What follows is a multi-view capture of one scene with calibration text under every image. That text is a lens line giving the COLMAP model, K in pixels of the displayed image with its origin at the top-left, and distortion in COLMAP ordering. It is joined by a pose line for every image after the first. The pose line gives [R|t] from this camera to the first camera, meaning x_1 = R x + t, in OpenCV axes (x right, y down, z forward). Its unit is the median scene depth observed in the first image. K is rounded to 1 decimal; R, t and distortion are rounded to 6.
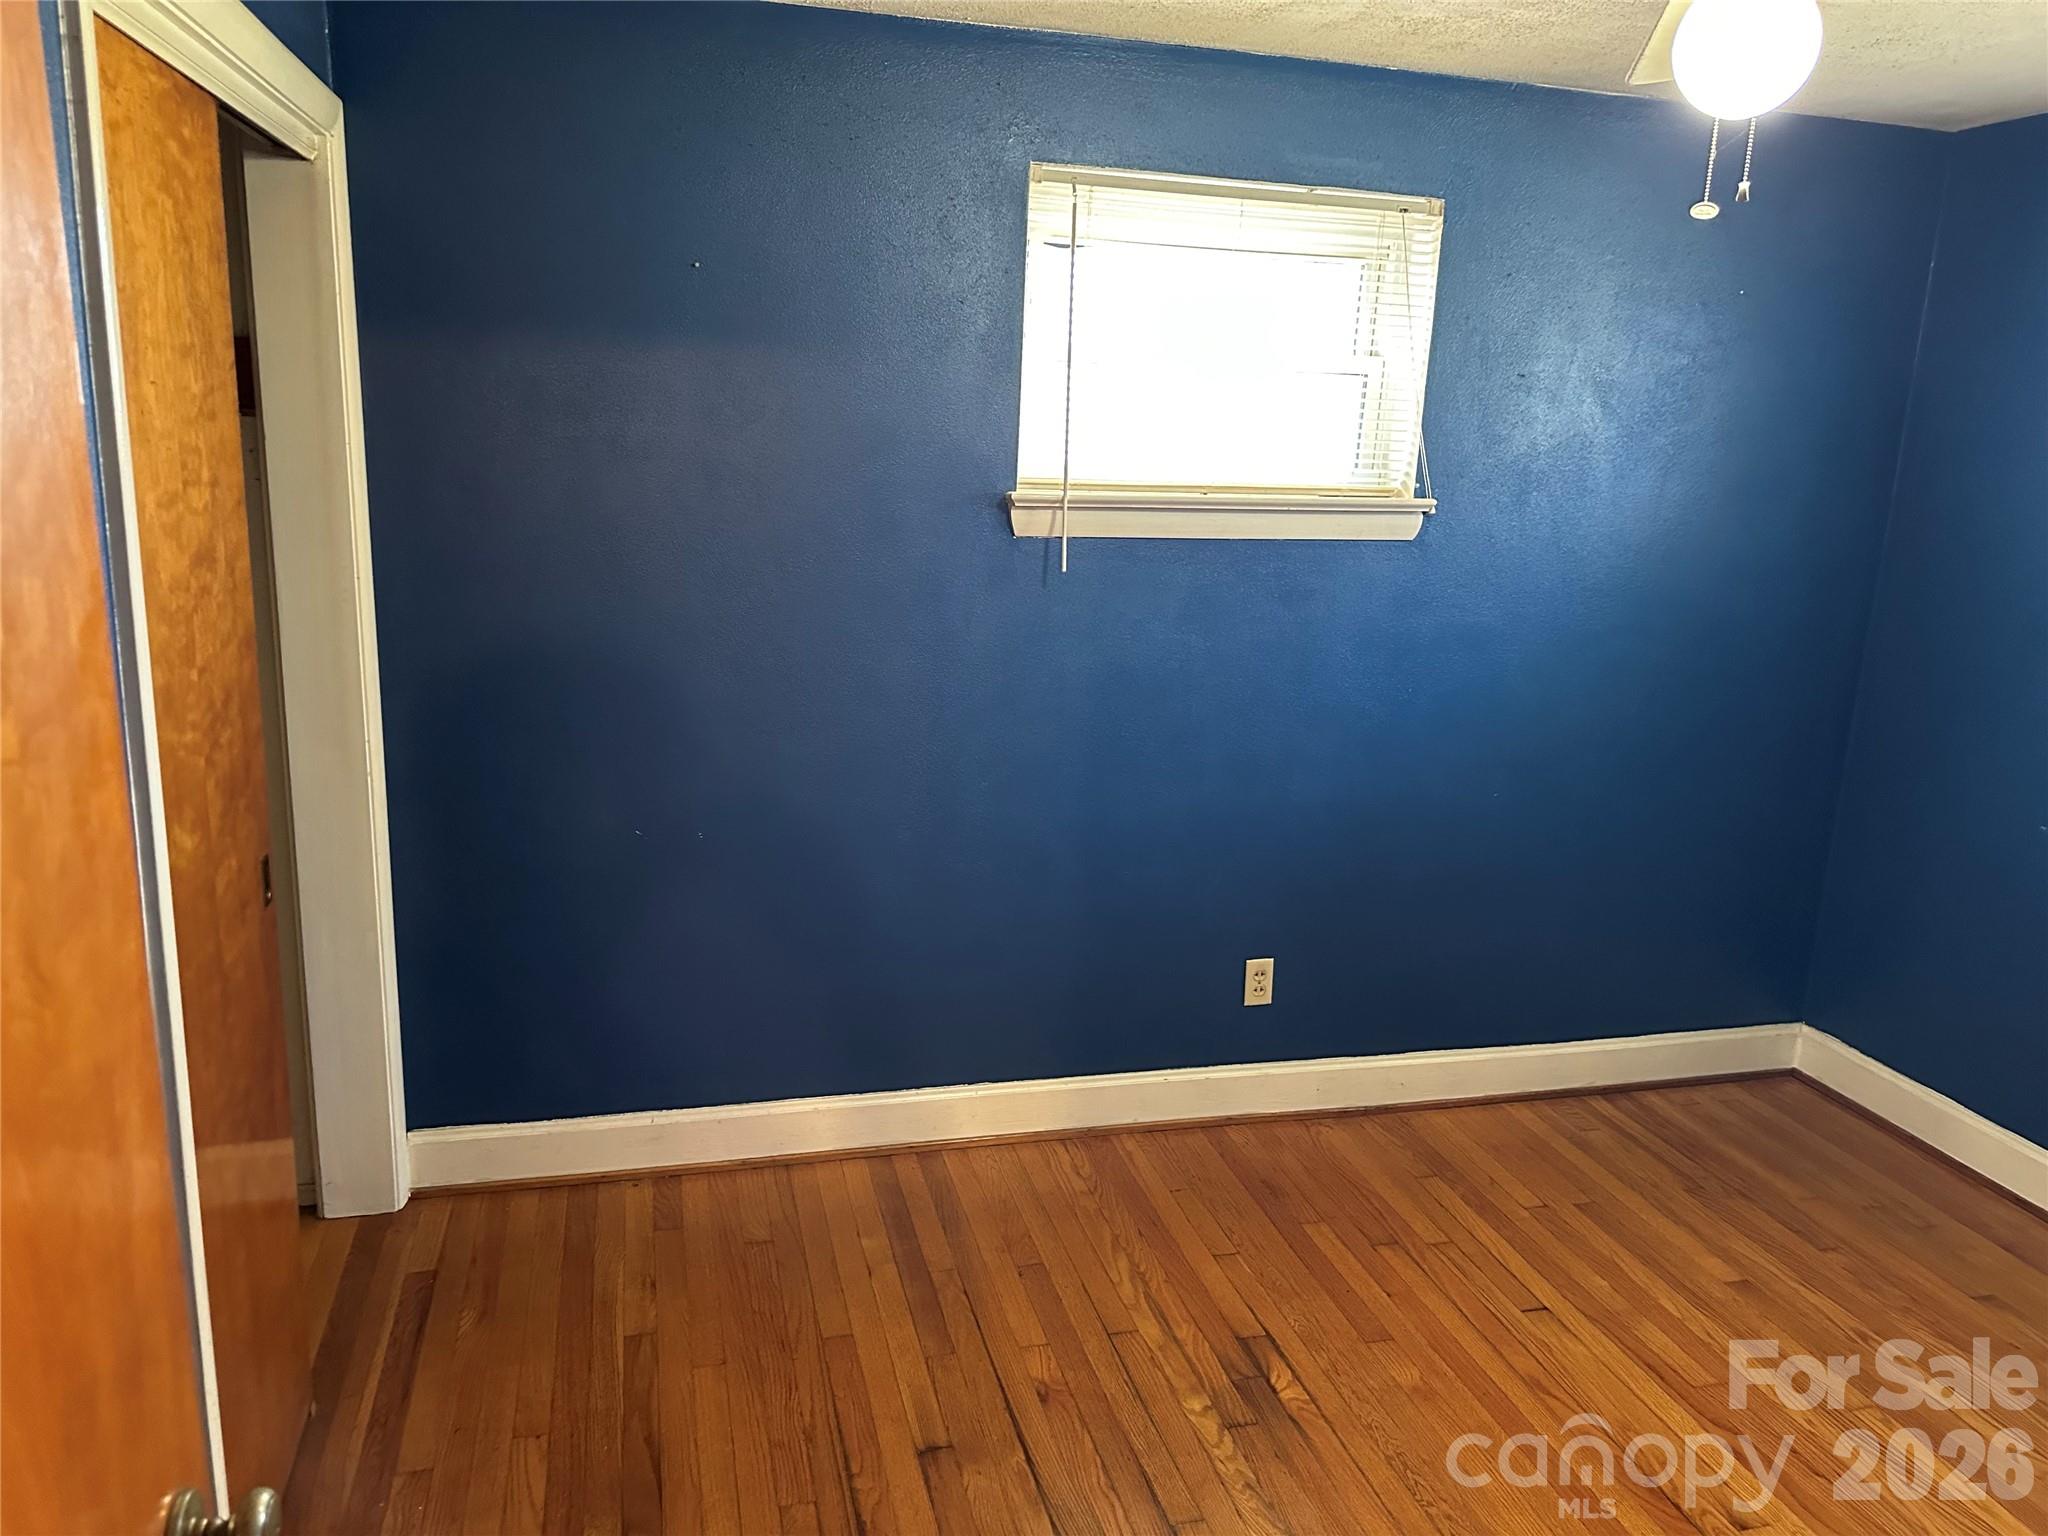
lens RADIAL K [[1437.1, 0, 1001.3], [0, 1437.1, 764.3], [0, 0, 1]] dist [0.039147, -0.062845]
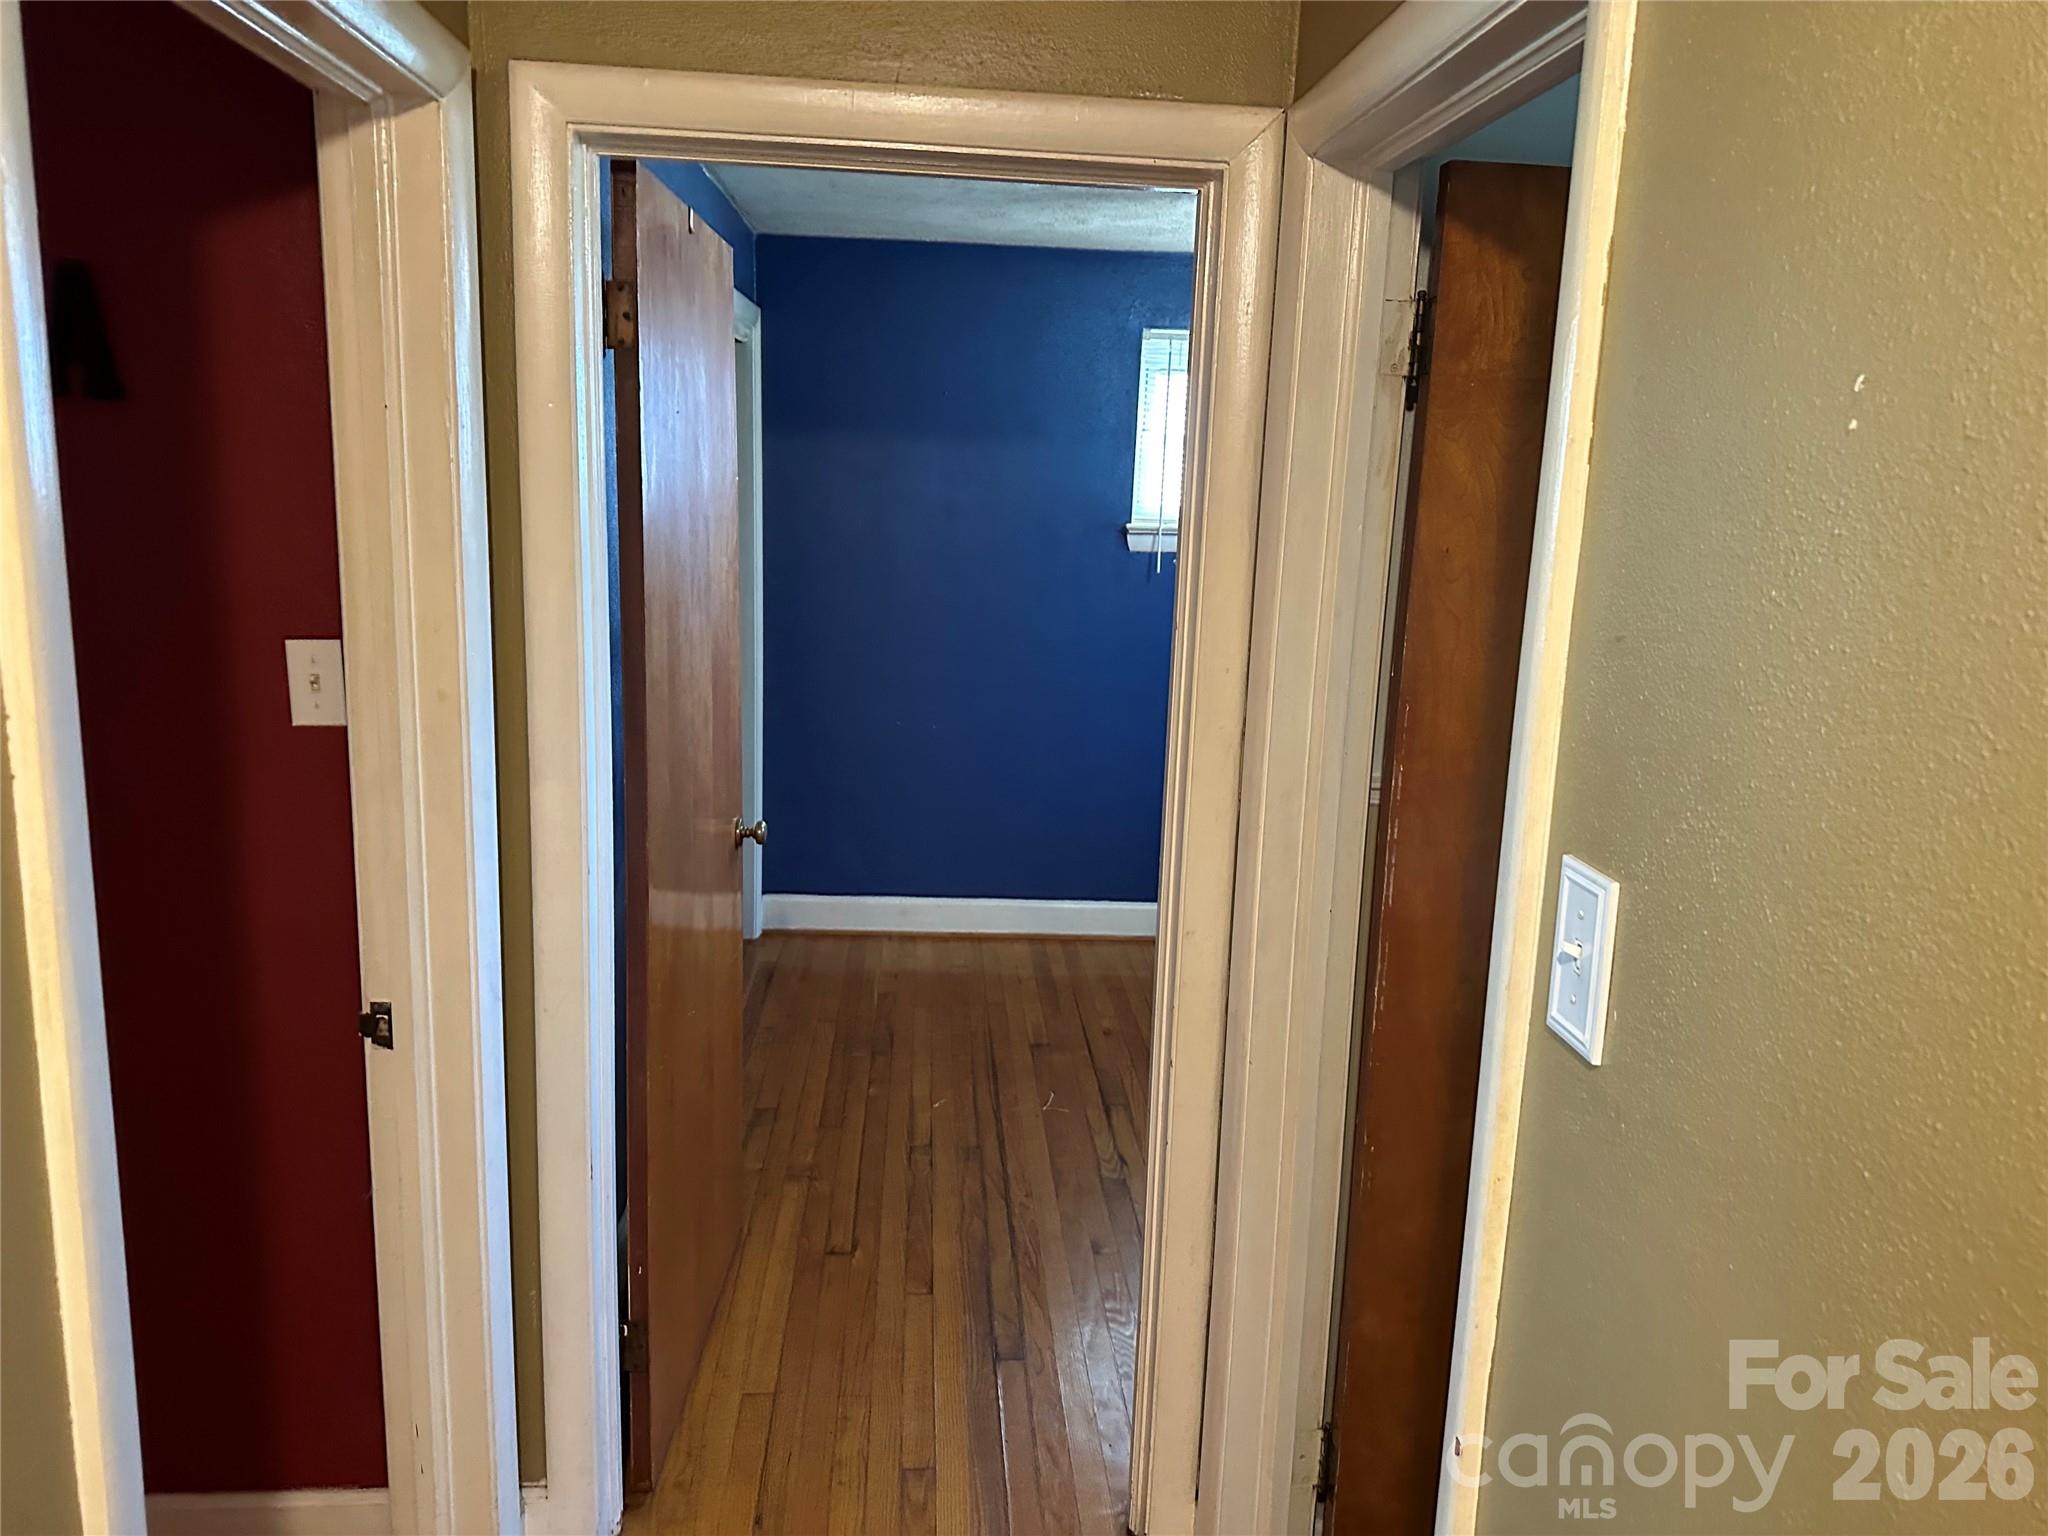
lens RADIAL K [[1437.1, 0, 1020.6], [0, 1437.1, 782.9], [0, 0, 1]] dist [0.039147, -0.062845]
pose [[0.982925, 0.036408, -0.180369, 0.192665], [-0.042271, 0.998692, -0.028764, 0.157310], [0.179085, 0.035897, 0.983178, -0.624742]]
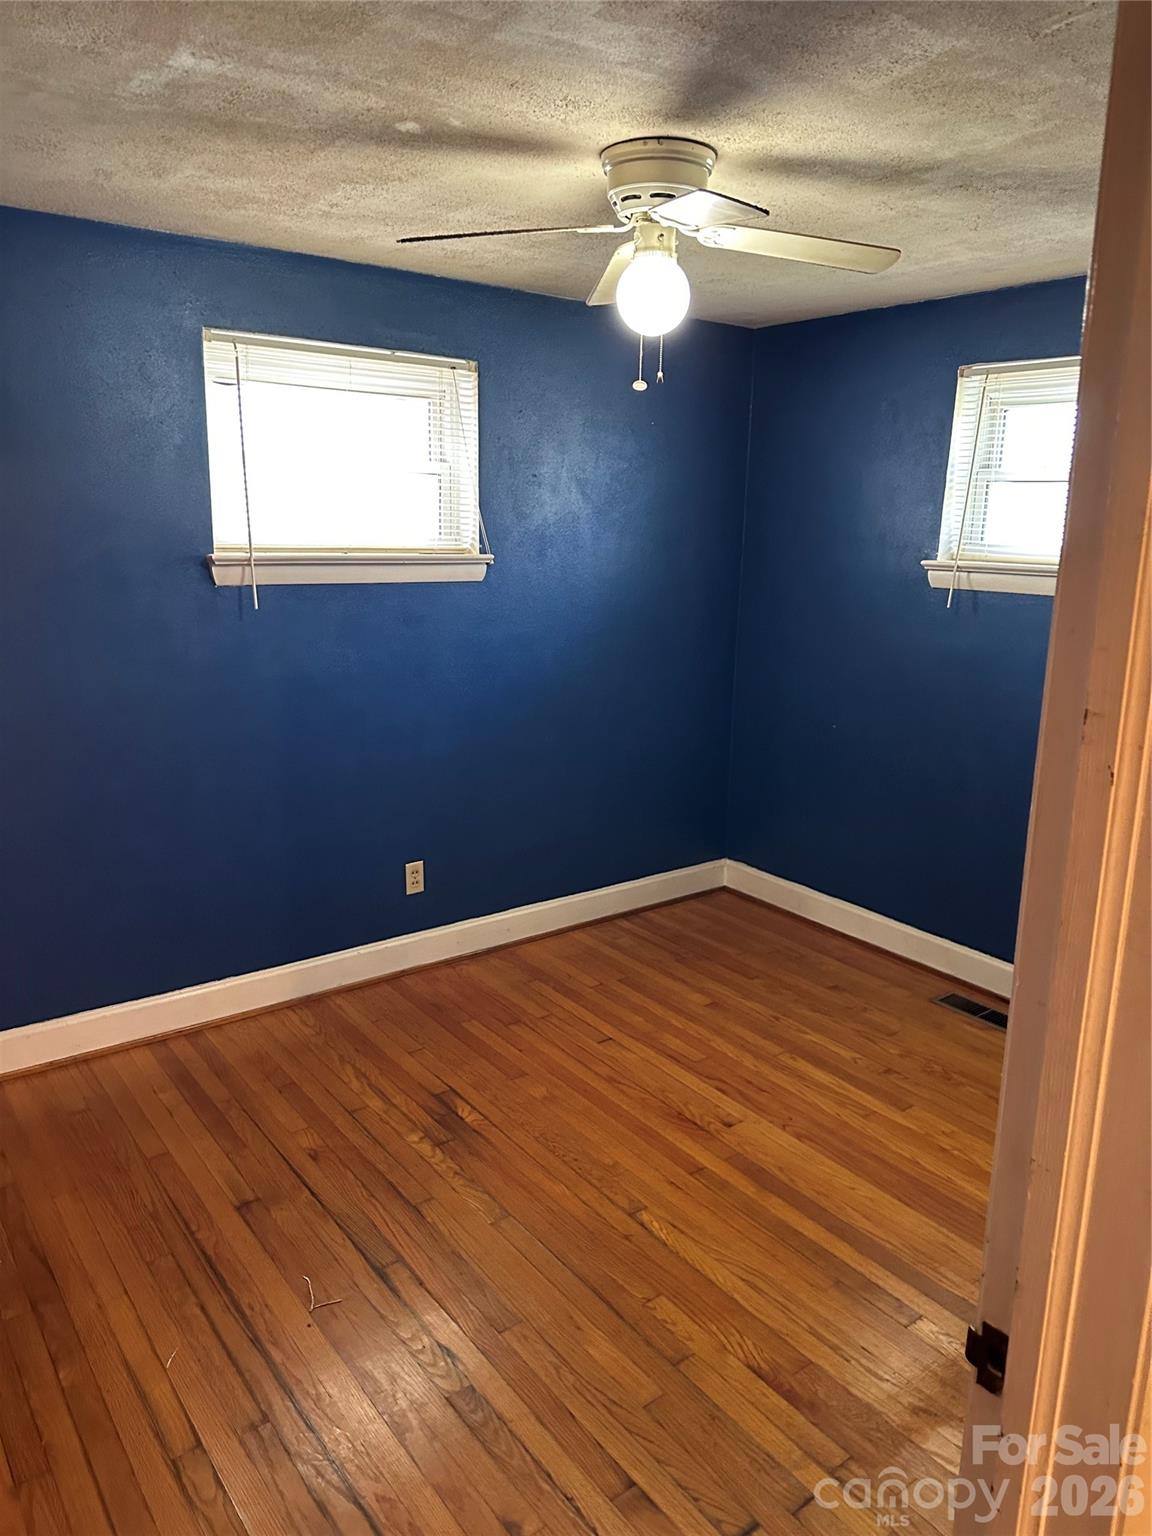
lens RADIAL K [[1077.9, 0, 587.2], [0, 1077.9, 769.4], [0, 0, 1]] dist [0.039147, -0.062845]
pose [[0.917511, -0.104263, 0.383800, -0.084352], [0.102433, 0.994419, 0.025266, 0.032326], [-0.384292, 0.016132, 0.923071, -0.128086]]
